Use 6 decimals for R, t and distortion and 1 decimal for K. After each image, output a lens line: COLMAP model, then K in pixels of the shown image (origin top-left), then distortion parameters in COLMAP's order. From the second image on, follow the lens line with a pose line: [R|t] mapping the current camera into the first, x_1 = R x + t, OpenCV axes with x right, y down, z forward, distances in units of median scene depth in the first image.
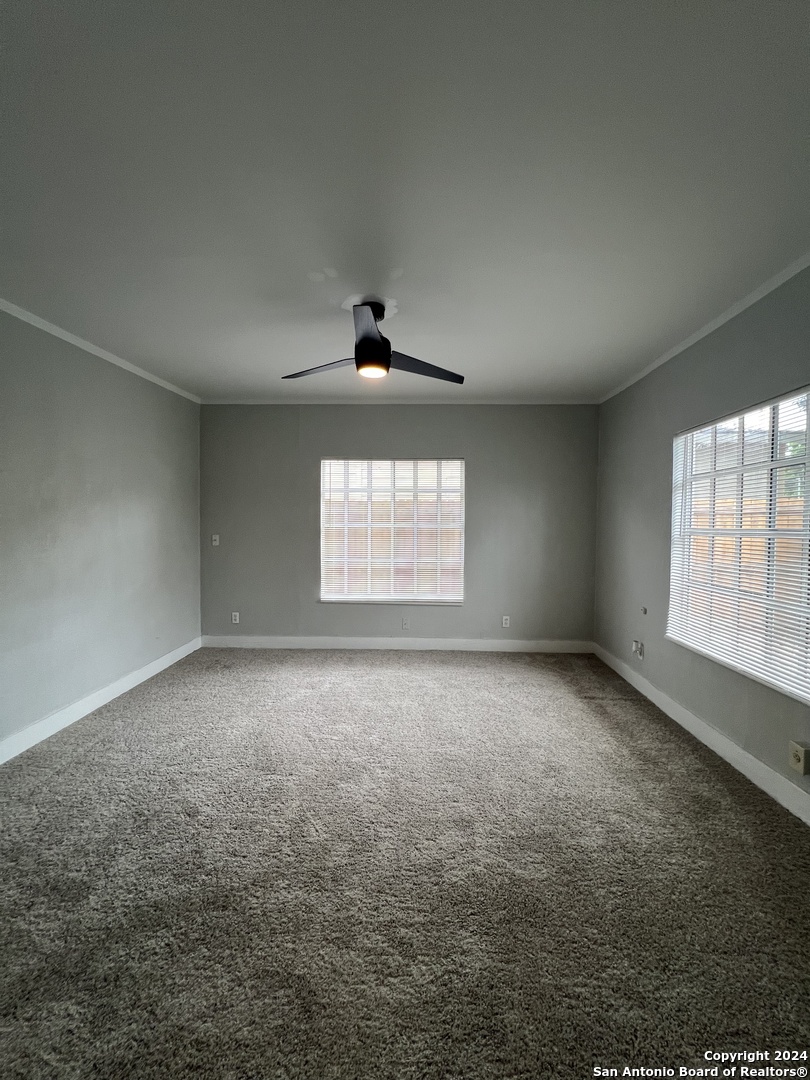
lens RADIAL K [[430.8, 0, 406.0], [0, 430.8, 535.7], [0, 0, 1]] dist [-0.002191, 0.000587]
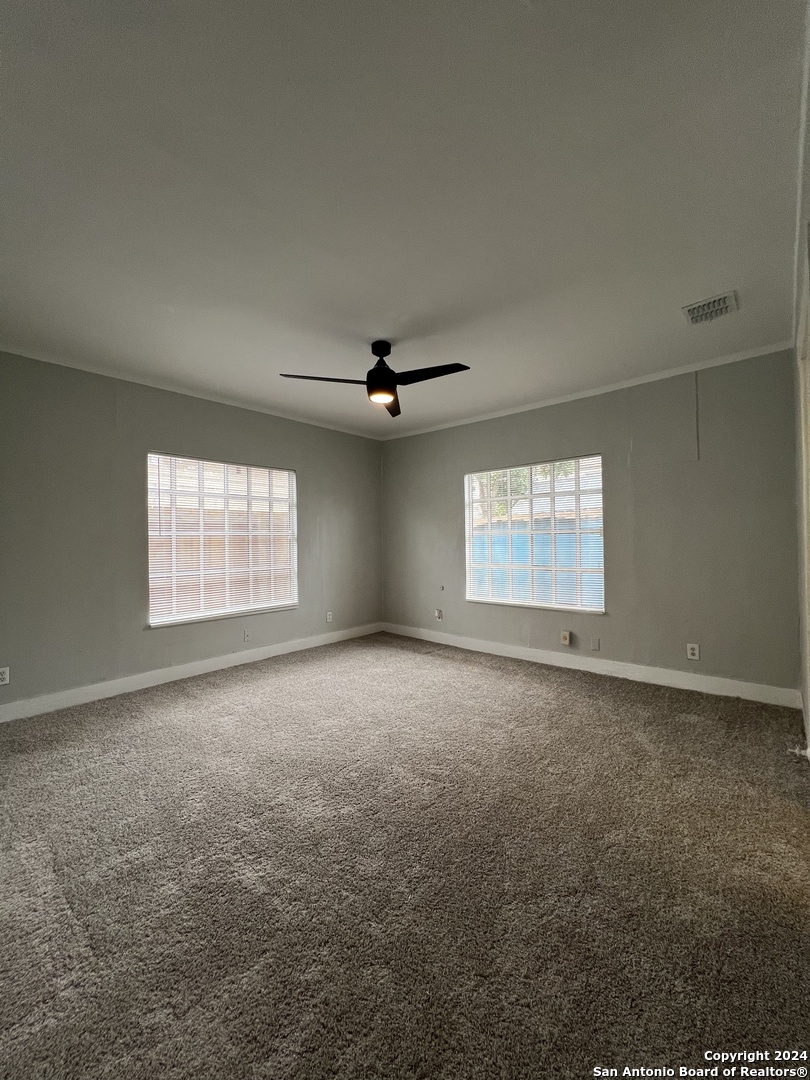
lens RADIAL K [[430.8, 0, 406.0], [0, 430.8, 535.7], [0, 0, 1]] dist [-0.002191, 0.000587]
pose [[0.636971, -0.010796, 0.770812, -0.552319], [0.039606, 0.999040, -0.018737, 0.015706], [-0.769870, 0.042464, 0.636787, 0.117948]]
